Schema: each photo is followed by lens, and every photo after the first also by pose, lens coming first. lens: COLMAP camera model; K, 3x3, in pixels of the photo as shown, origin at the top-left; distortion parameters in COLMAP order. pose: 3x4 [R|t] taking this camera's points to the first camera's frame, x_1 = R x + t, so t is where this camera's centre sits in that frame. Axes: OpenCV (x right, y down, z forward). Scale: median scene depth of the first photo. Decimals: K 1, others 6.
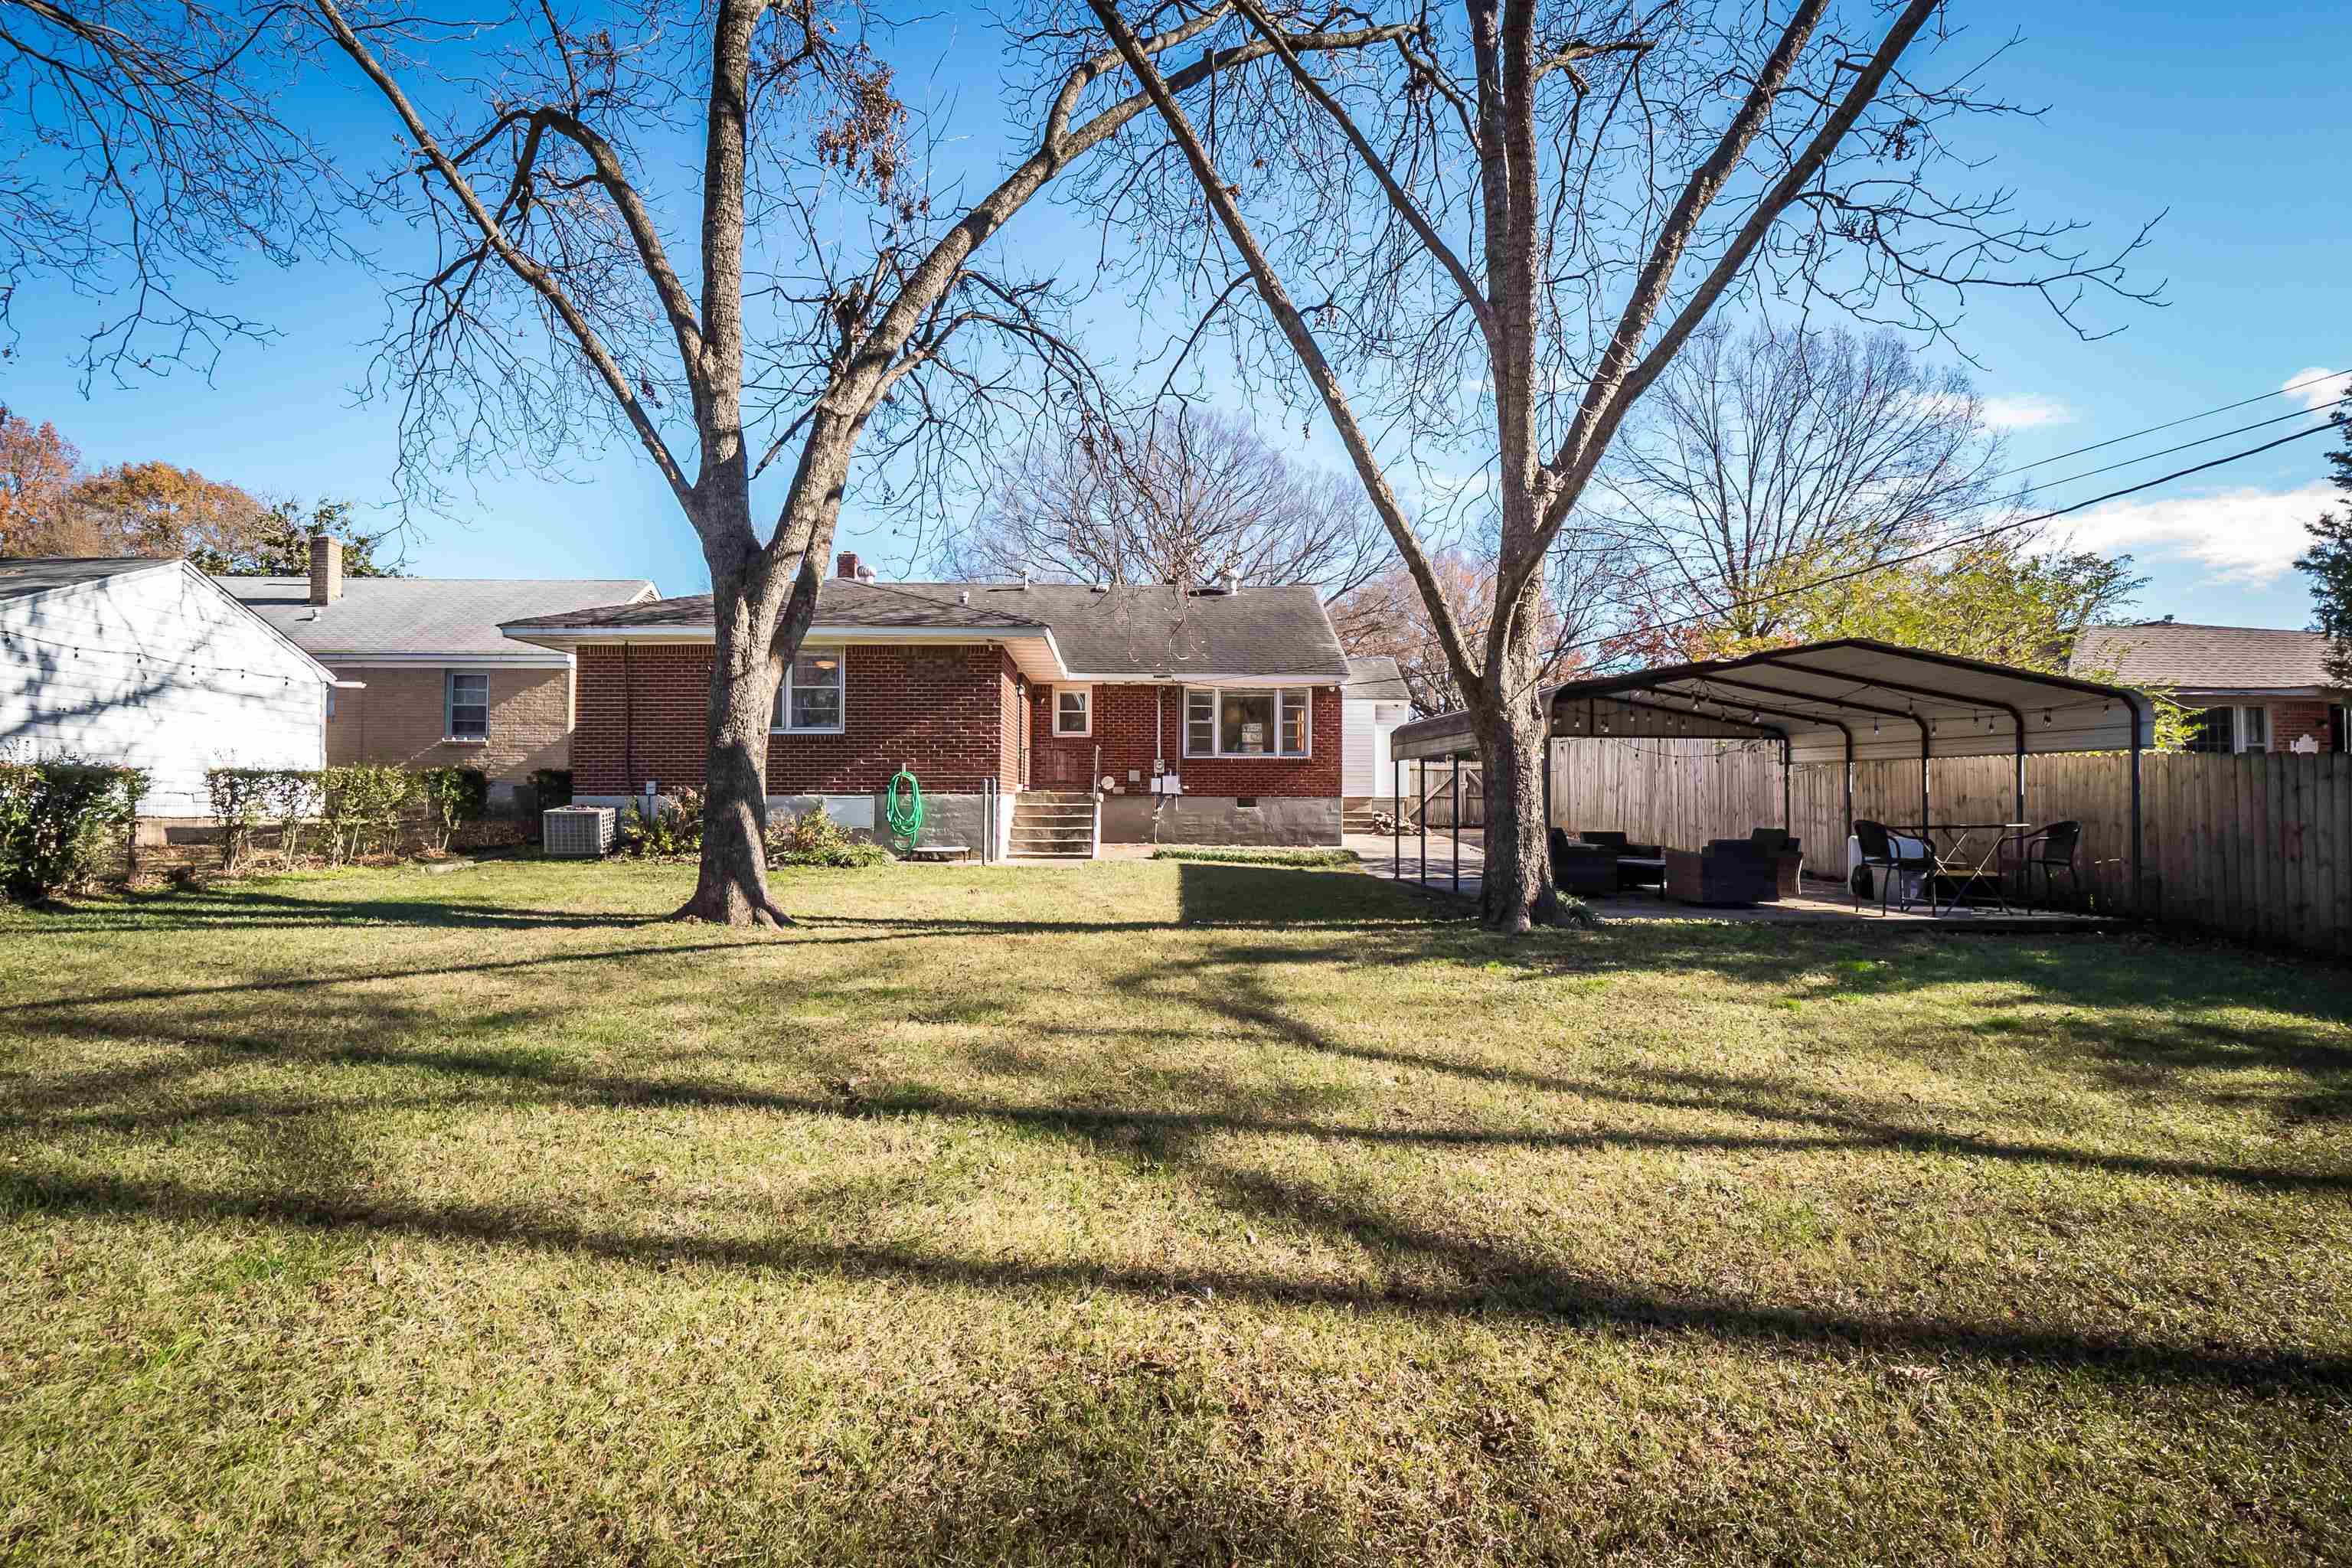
lens RADIAL K [[1146.6, 0, 1175.9], [0, 1146.6, 810.0], [0, 0, 1]] dist [-0.001929, 0.000195]
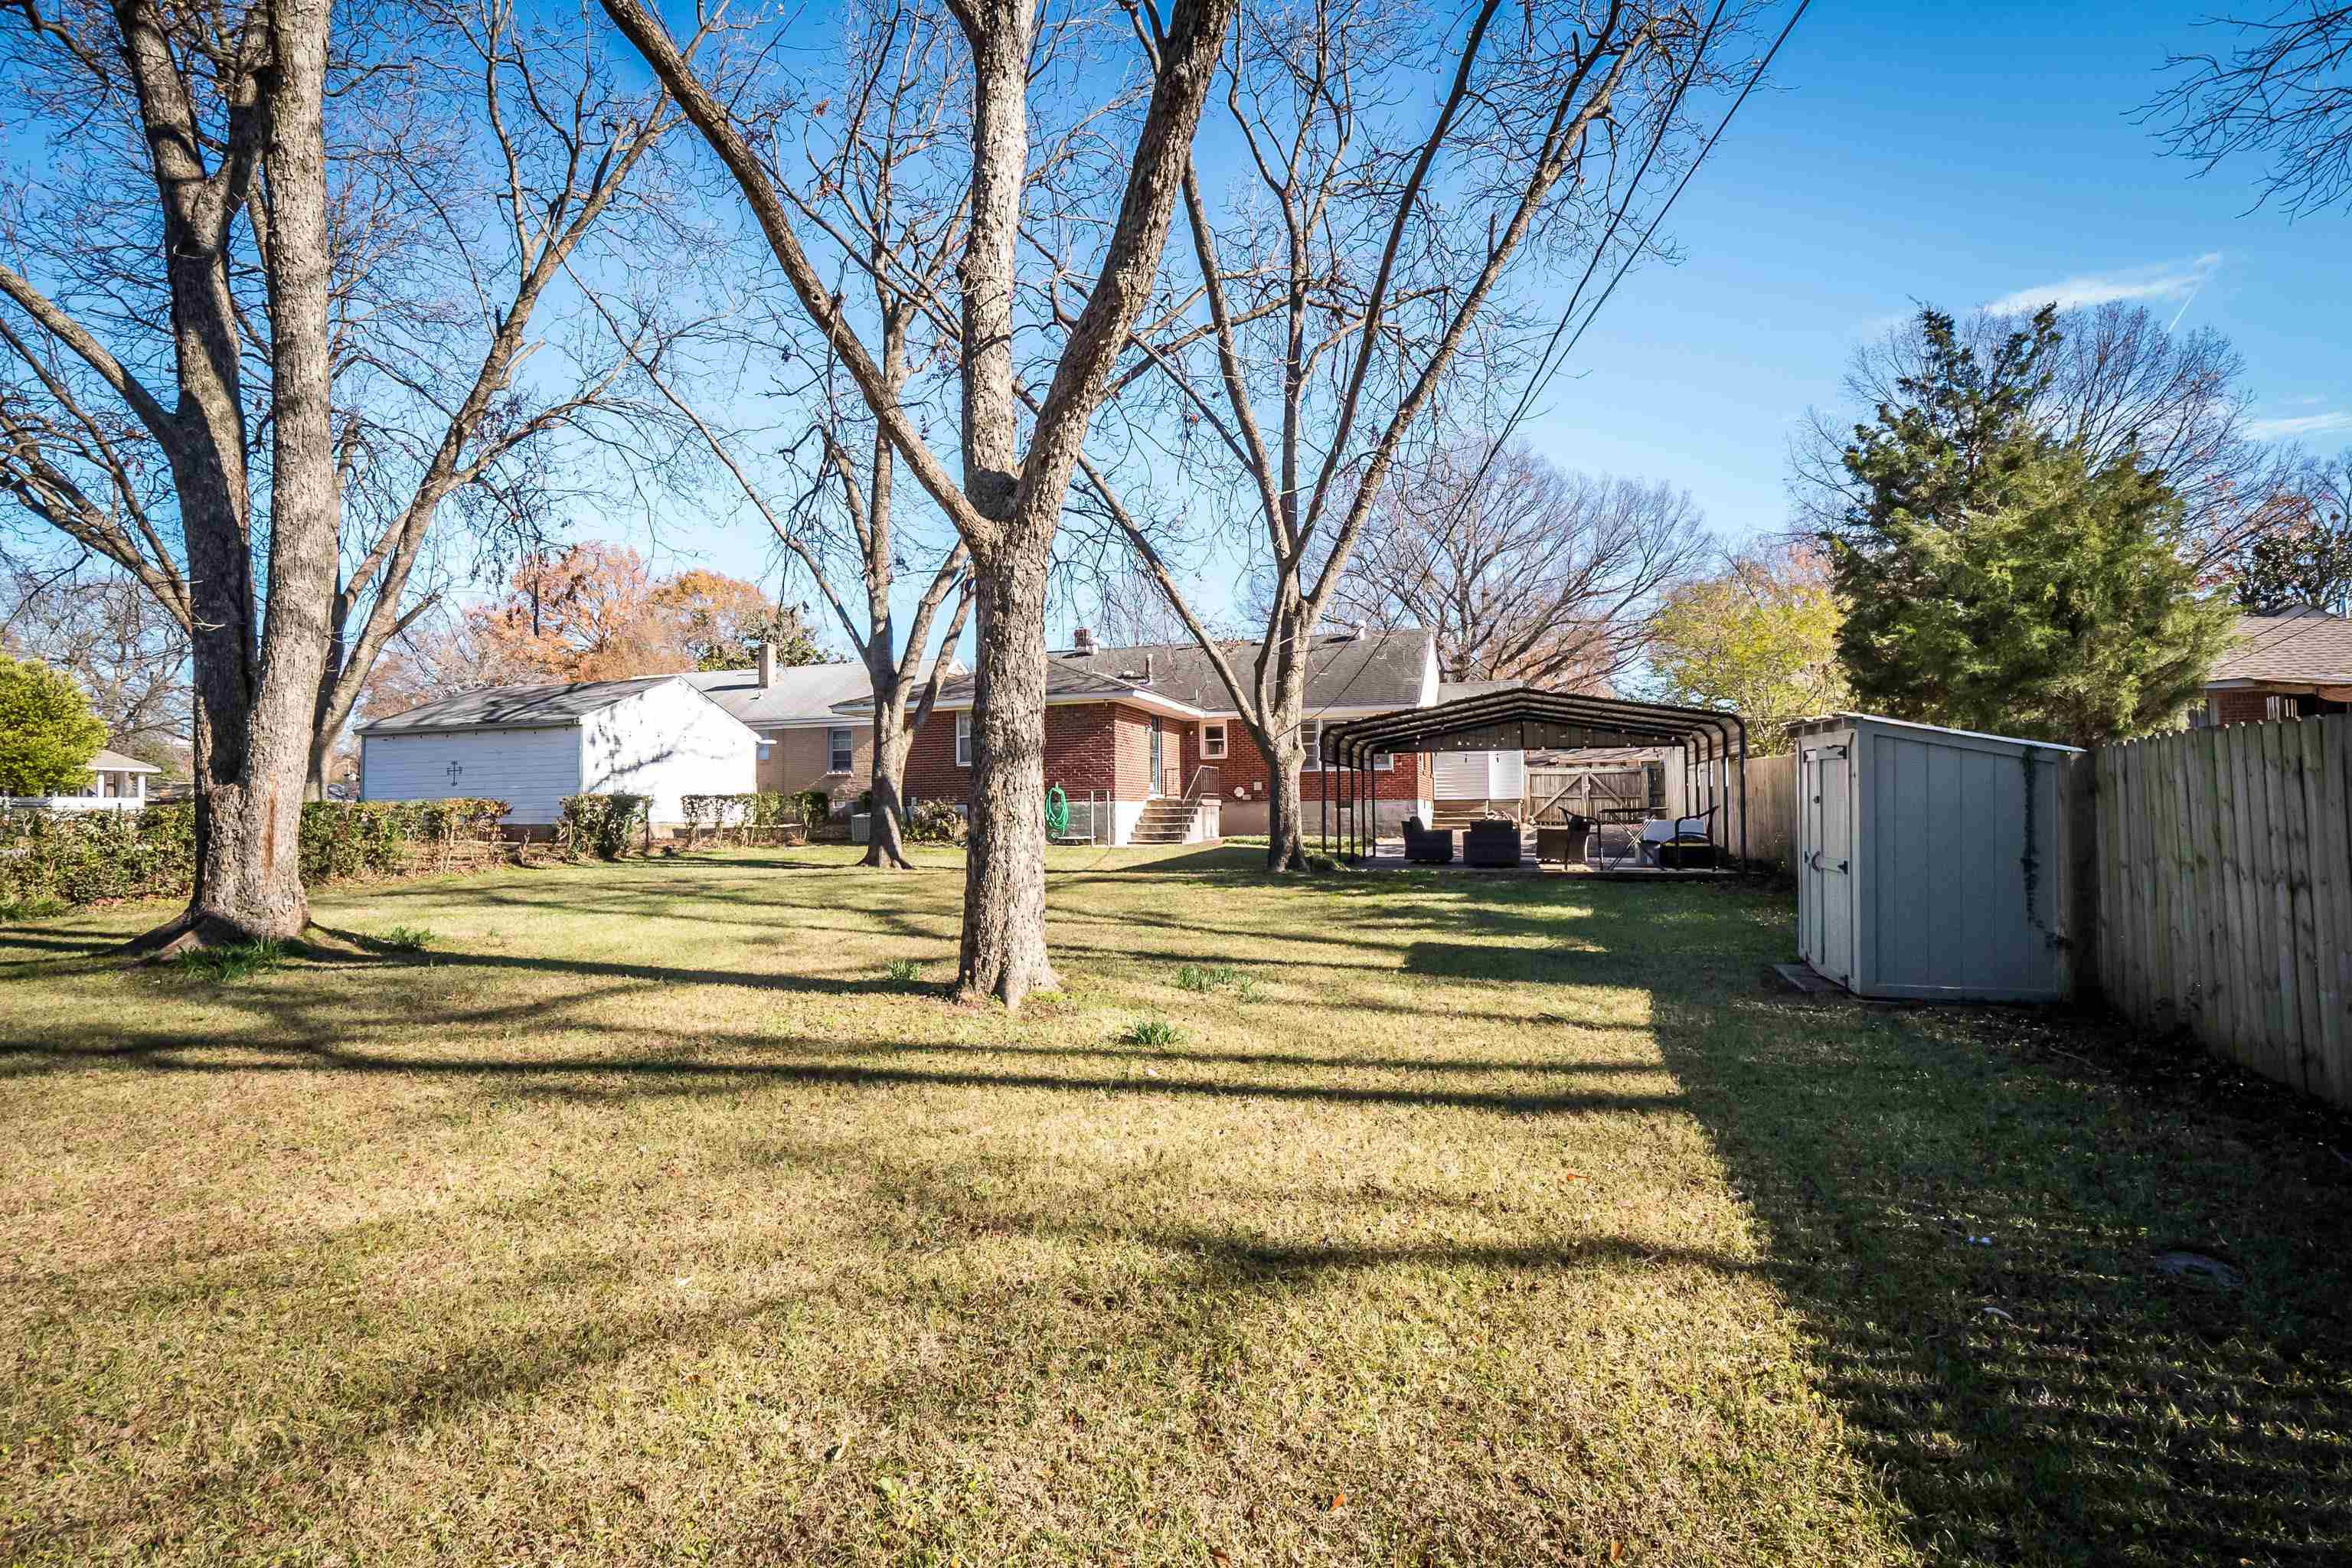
lens RADIAL K [[1146.6, 0, 1175.9], [0, 1146.6, 810.0], [0, 0, 1]] dist [-0.001929, 0.000195]
pose [[0.941972, -0.016961, -0.335262, 0.469104], [0.013609, 0.999831, -0.012345, 0.019440], [0.335415, 0.007066, 0.942044, -0.431013]]
